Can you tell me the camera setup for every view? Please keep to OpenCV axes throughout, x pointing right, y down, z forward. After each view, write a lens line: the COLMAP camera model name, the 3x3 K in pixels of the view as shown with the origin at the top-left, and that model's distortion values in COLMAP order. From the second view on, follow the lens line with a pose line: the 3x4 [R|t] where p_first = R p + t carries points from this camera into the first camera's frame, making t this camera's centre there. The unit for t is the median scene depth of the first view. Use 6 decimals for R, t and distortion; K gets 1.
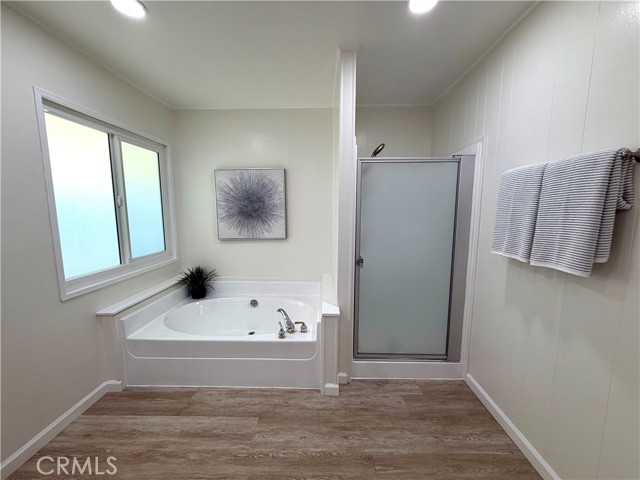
lens RADIAL K [[255.9, 0, 319.9], [0, 255.9, 240.2], [0, 0, 1]] dist [-0.002294, -0.000053]
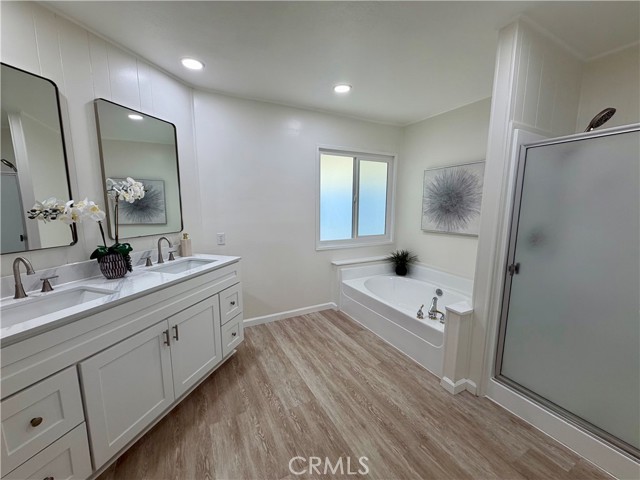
lens RADIAL K [[255.9, 0, 318.0], [0, 255.9, 240.3], [0, 0, 1]] dist [-0.002294, -0.000053]
pose [[0.481251, 0.128126, -0.867169, 0.555277], [-0.108947, 0.990332, 0.085861, -0.008999], [0.869786, 0.053155, 0.490557, 0.027464]]
